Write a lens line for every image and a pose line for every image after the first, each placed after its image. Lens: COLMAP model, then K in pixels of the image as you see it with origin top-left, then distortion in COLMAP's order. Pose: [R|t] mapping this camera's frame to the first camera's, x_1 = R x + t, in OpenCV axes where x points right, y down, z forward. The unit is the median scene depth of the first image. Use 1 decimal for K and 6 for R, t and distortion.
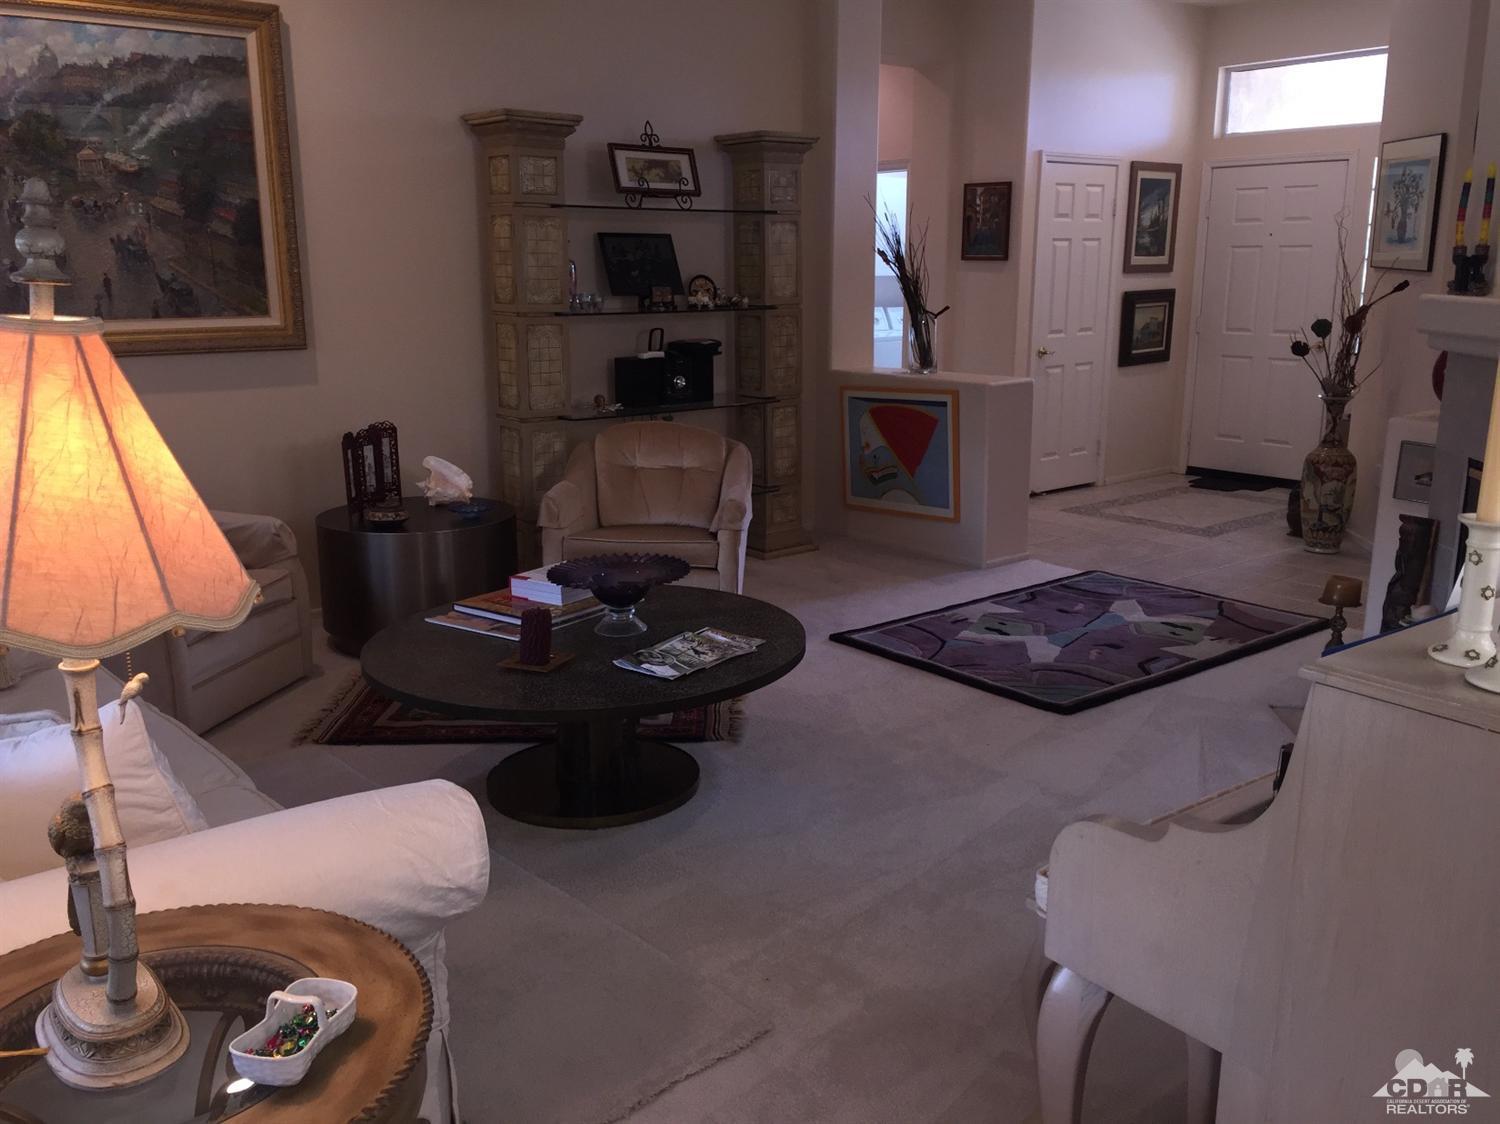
lens RADIAL K [[1342.3, 0, 758.8], [0, 1342.3, 572.8], [0, 0, 1]] dist [0.064442, -0.067498]
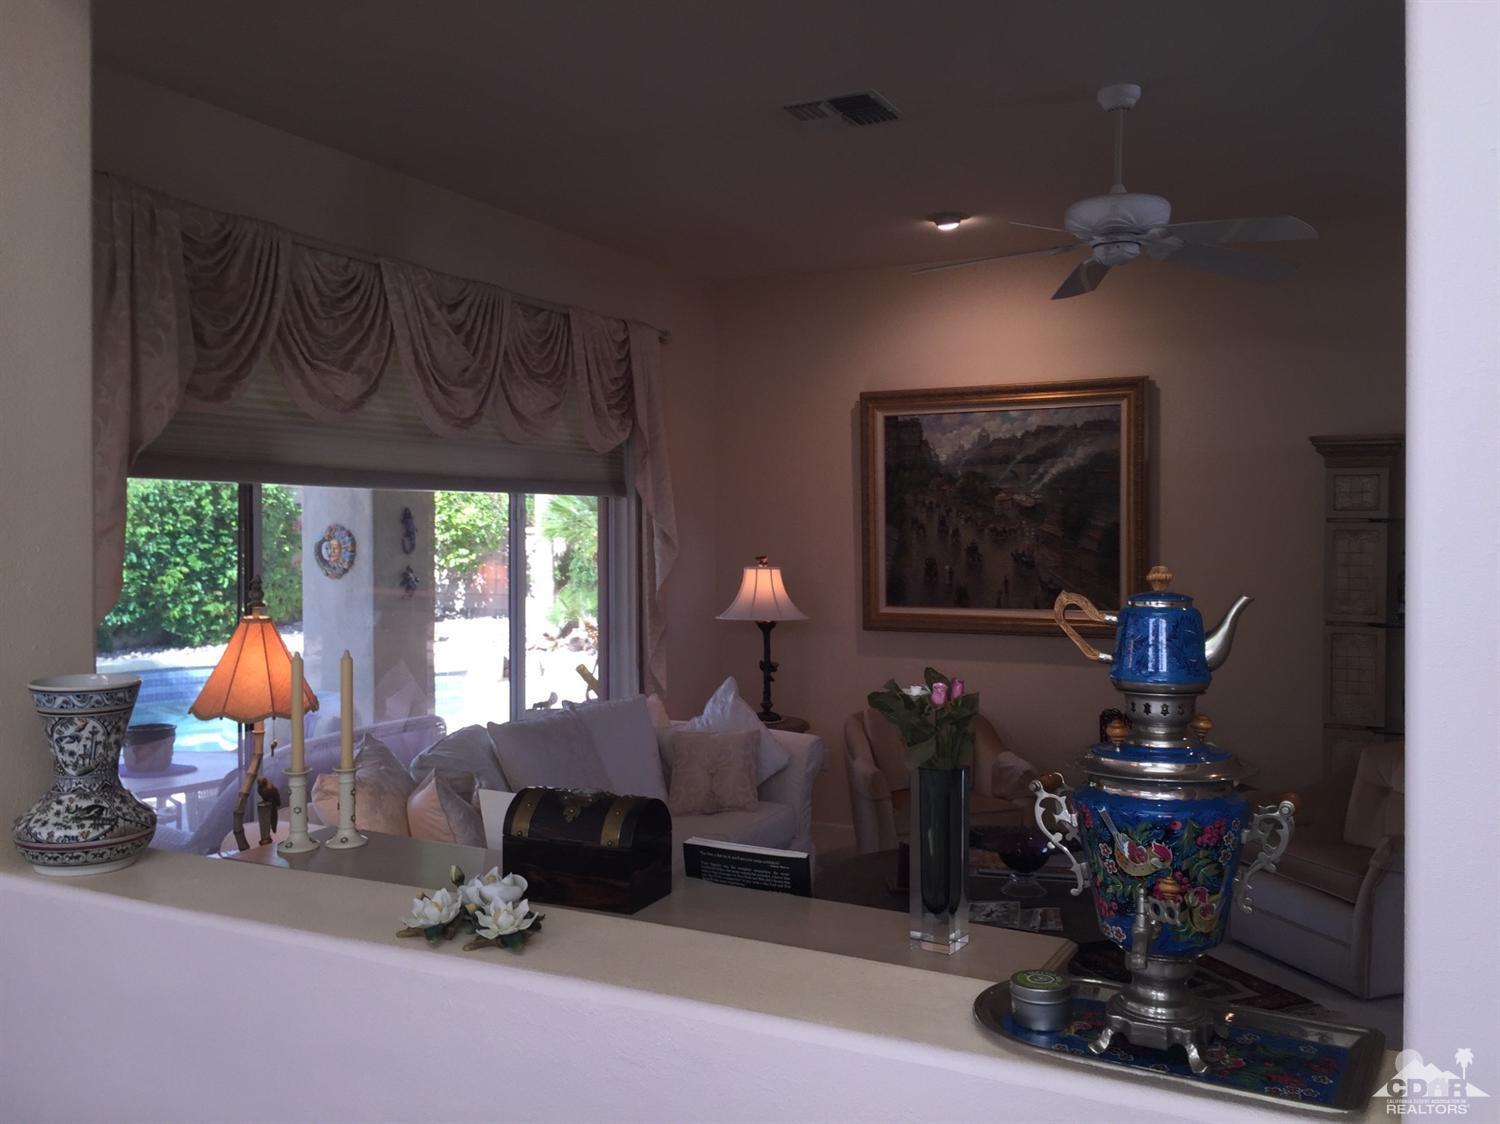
lens RADIAL K [[1278.9, 0, 753.1], [0, 1278.9, 563.4], [0, 0, 1]] dist [0.087452, -0.123076]
pose [[0.376221, 0.015978, -0.926392, 0.660160], [-0.218577, 0.973161, -0.071982, -0.080051], [0.900379, 0.229569, 0.369616, 0.266760]]
